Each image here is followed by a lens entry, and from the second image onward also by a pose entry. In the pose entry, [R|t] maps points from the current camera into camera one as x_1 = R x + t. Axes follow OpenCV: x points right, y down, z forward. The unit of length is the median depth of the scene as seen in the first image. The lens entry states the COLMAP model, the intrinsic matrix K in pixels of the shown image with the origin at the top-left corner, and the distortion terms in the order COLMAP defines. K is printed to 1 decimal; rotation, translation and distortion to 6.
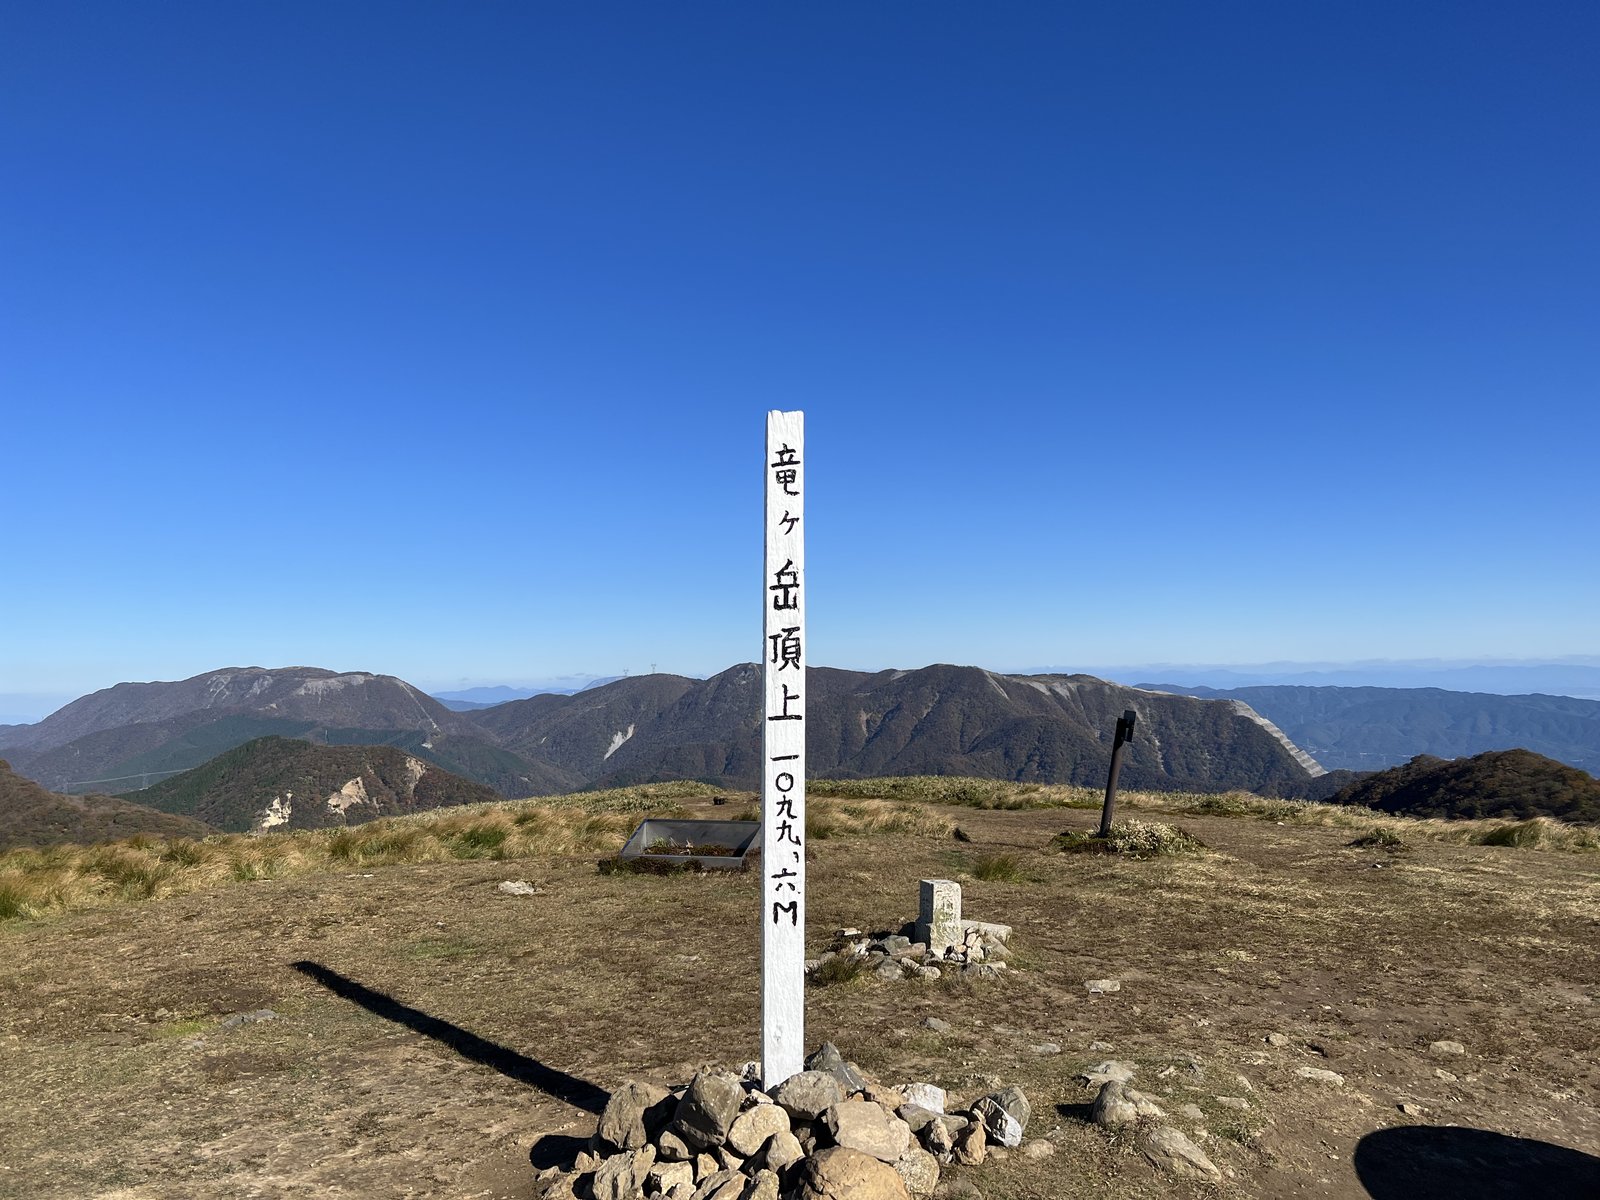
lens RADIAL K [[1246.1, 0, 782.3], [0, 1246.1, 588.2], [0, 0, 1]] dist [0.062044, -0.076876]
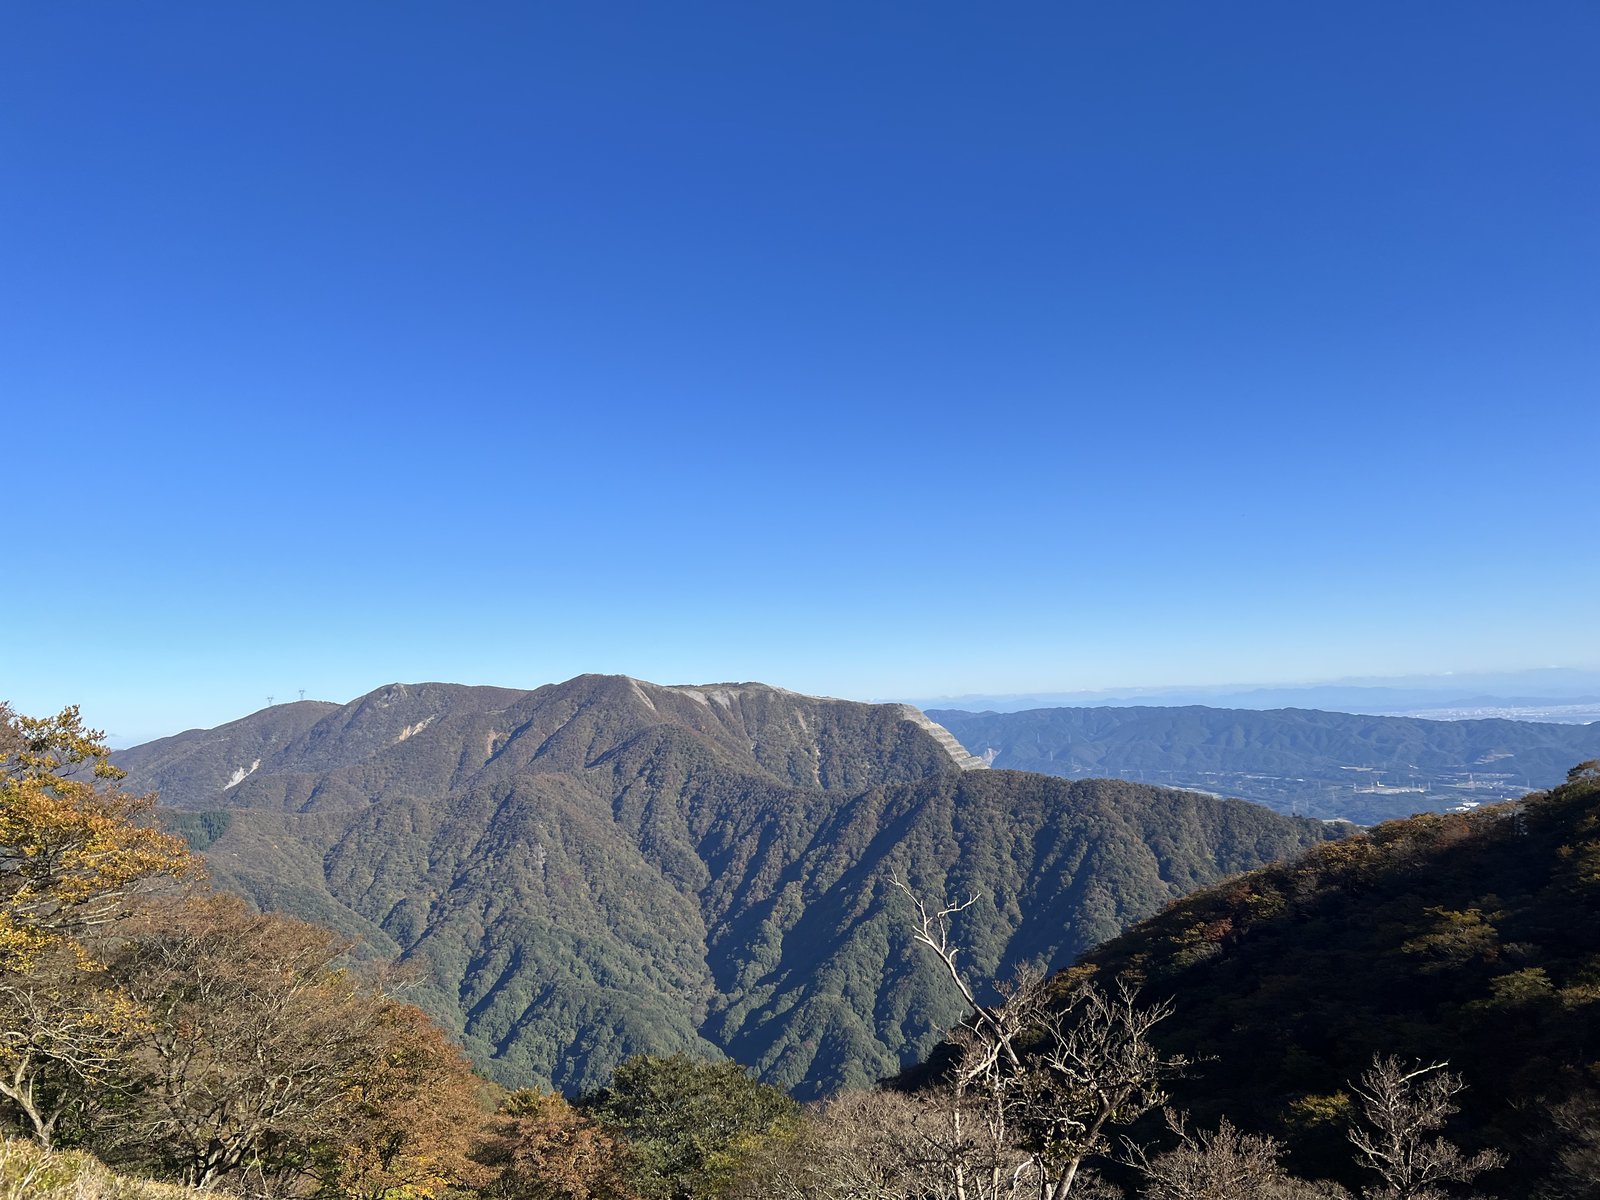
lens RADIAL K [[1246.1, 0, 779.5], [0, 1246.1, 574.3], [0, 0, 1]] dist [0.062044, -0.076876]
pose [[0.990400, -0.013831, 0.137541, 0.142862], [0.019739, 0.998936, -0.041682, 0.029945], [-0.136818, 0.043997, 0.989619, 0.103167]]
